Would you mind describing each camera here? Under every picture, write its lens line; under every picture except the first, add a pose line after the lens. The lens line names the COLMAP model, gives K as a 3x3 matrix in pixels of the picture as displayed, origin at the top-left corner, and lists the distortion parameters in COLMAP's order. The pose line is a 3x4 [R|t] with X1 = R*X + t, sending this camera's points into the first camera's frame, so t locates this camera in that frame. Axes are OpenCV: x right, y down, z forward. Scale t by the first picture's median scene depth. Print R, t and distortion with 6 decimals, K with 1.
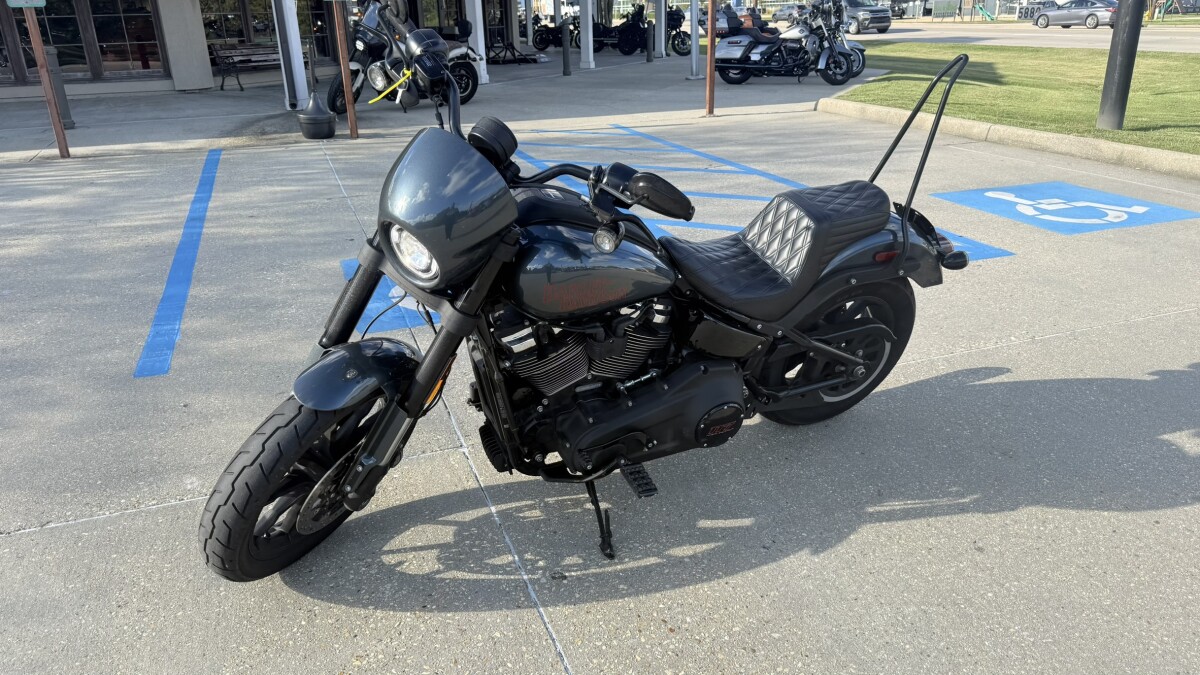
lens RADIAL K [[829.3, 0, 598.7], [0, 829.3, 351.3], [0, 0, 1]] dist [0.091853, -0.161190]
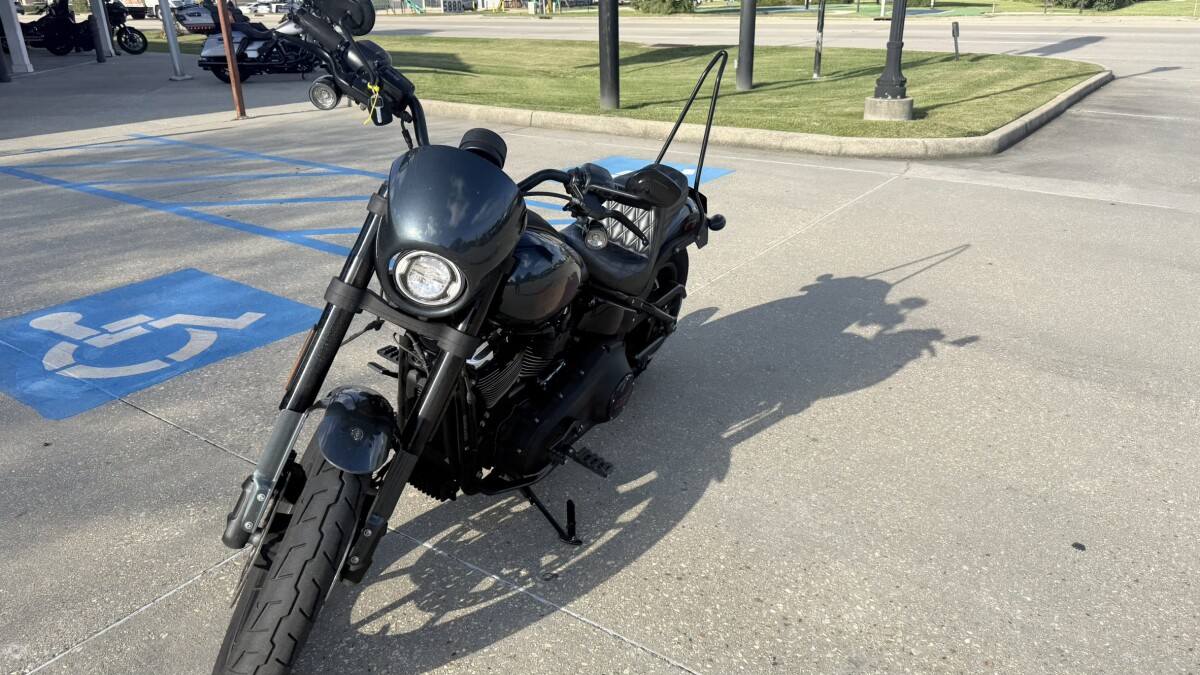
lens RADIAL K [[840.7, 0, 600.0], [0, 840.7, 337.5], [0, 0, 1]] dist [0.071832, -0.110698]
pose [[0.817015, -0.205885, 0.538608, -0.435290], [0.211401, 0.975994, 0.052403, -0.048791], [-0.536466, 0.071049, 0.840926, 0.072528]]
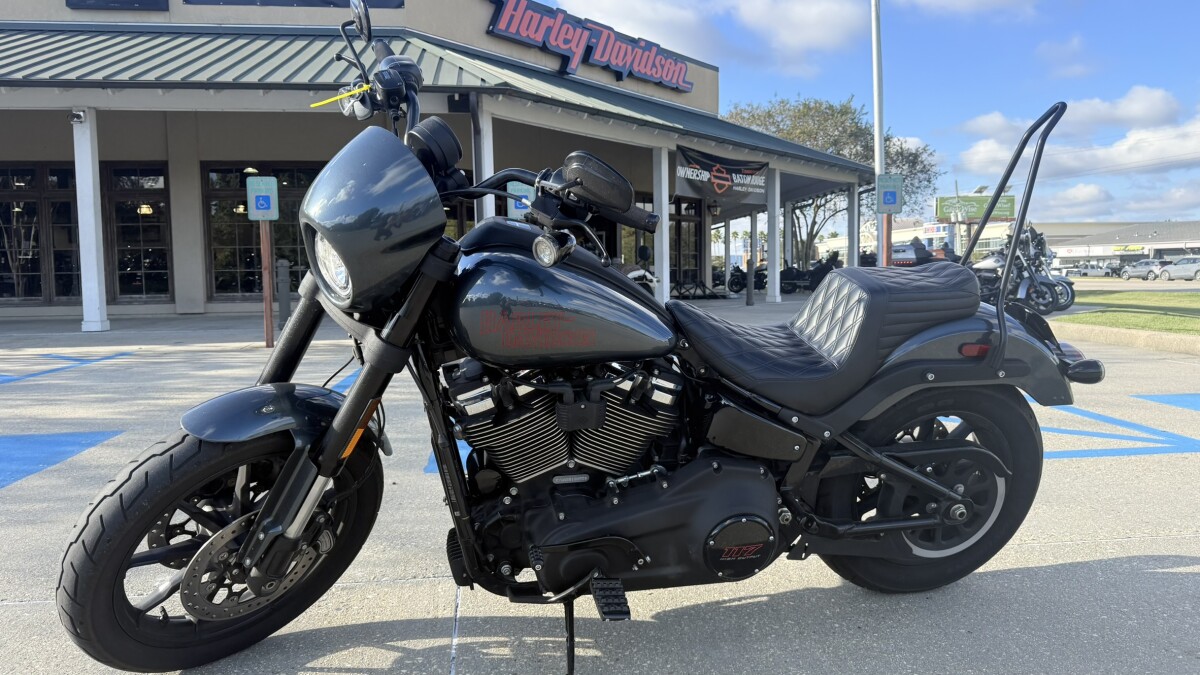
lens RADIAL K [[840.7, 0, 600.0], [0, 840.7, 337.5], [0, 0, 1]] dist [0.071832, -0.110698]
pose [[0.971775, 0.027608, -0.234287, 0.187649], [-0.096638, 0.952565, -0.288584, 0.134321], [0.215206, 0.303080, 0.928347, 0.194716]]
